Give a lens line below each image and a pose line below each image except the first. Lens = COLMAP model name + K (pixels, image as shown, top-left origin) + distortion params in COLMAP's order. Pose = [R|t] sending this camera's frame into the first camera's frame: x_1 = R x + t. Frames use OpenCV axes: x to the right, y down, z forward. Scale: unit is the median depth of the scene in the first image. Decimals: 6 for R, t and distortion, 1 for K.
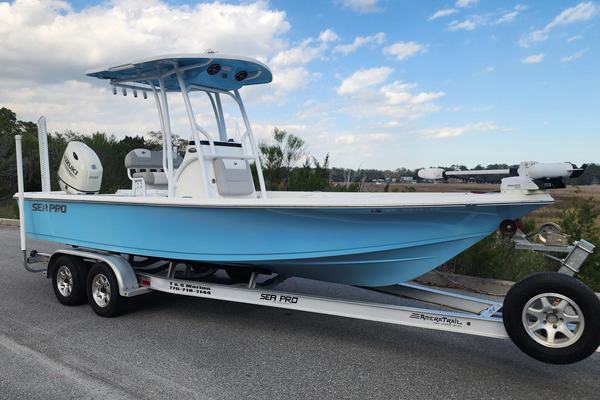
lens RADIAL K [[481.4, 0, 300.0], [0, 481.4, 200.0], [0, 0, 1]] dist [0.069921, -0.006292]
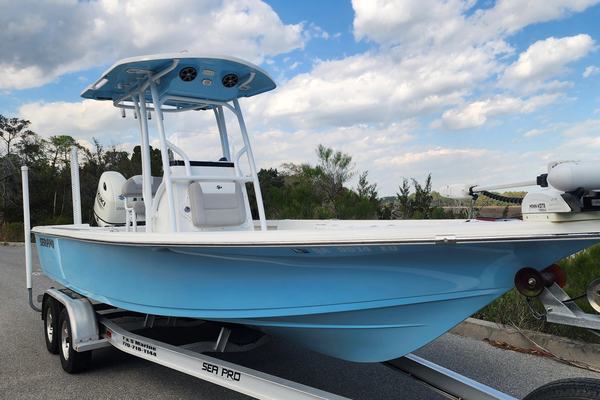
lens RADIAL K [[481.4, 0, 300.0], [0, 481.4, 200.0], [0, 0, 1]] dist [0.069921, -0.006292]
pose [[0.963367, -0.028715, -0.266646, 0.212012], [0.013898, 0.998261, -0.057293, -0.005305], [0.267828, 0.051489, 0.962090, 0.256580]]
